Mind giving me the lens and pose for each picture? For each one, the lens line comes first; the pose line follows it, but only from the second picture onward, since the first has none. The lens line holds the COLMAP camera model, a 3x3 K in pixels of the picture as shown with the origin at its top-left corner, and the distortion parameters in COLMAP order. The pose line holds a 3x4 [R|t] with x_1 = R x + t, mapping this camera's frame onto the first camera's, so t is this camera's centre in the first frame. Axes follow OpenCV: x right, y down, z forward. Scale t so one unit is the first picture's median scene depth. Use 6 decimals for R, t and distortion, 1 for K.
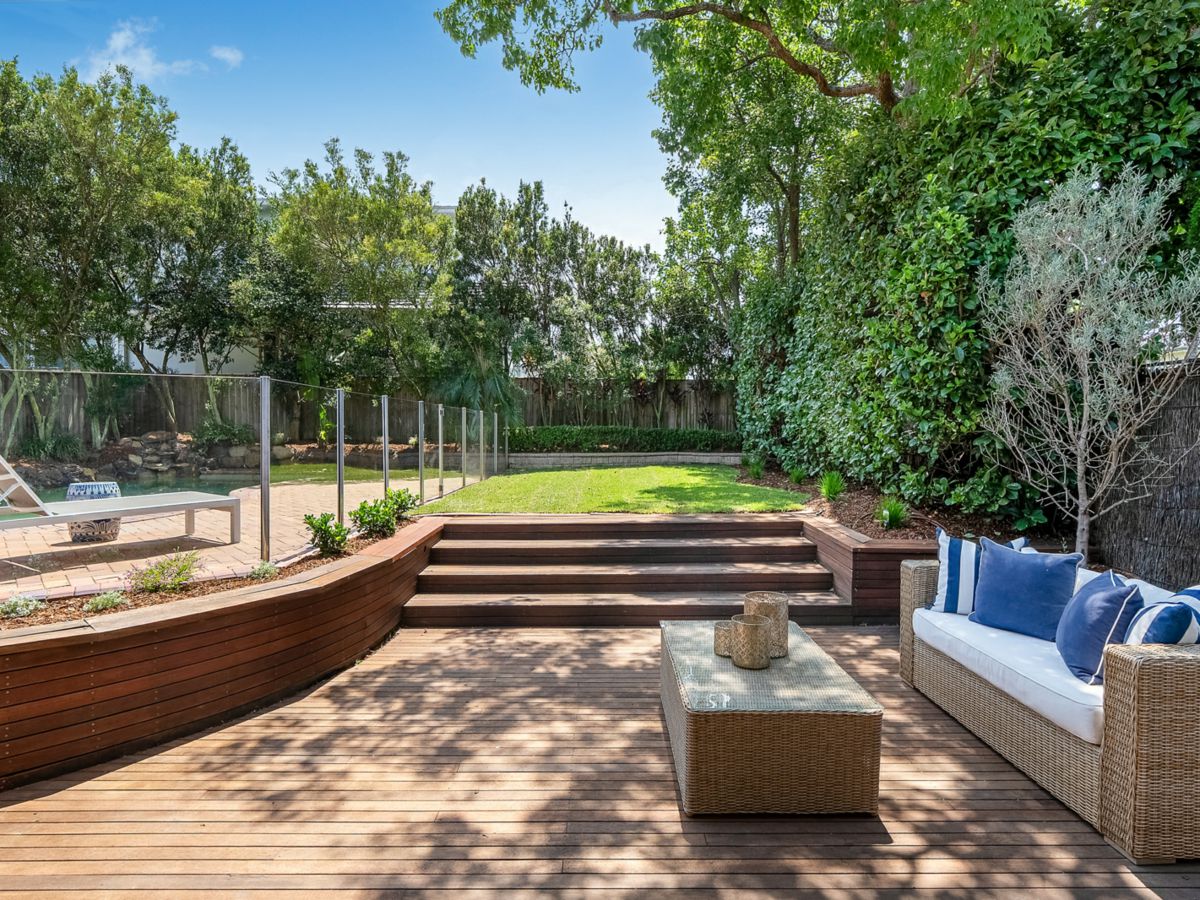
lens RADIAL K [[633.0, 0, 596.0], [0, 633.0, 444.4], [0, 0, 1]] dist [-0.003023, -0.000093]
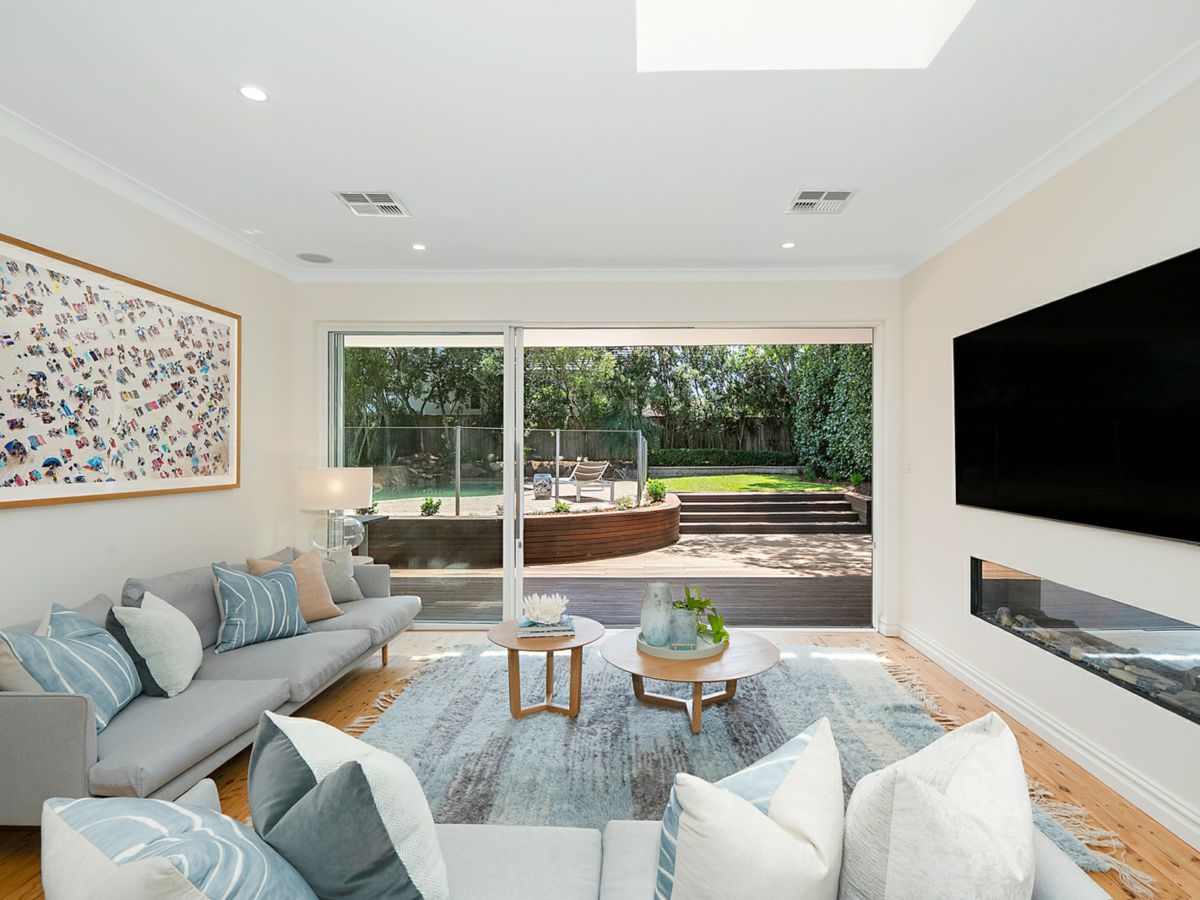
lens RADIAL K [[588.9, 0, 640.7], [0, 588.9, 449.4], [0, 0, 1]] dist [0.002528, -0.000007]
pose [[0.999961, -0.002255, 0.008554, -0.161428], [0.002495, 0.999602, -0.028111, 0.011899], [-0.008488, 0.028131, 0.999568, -0.423925]]
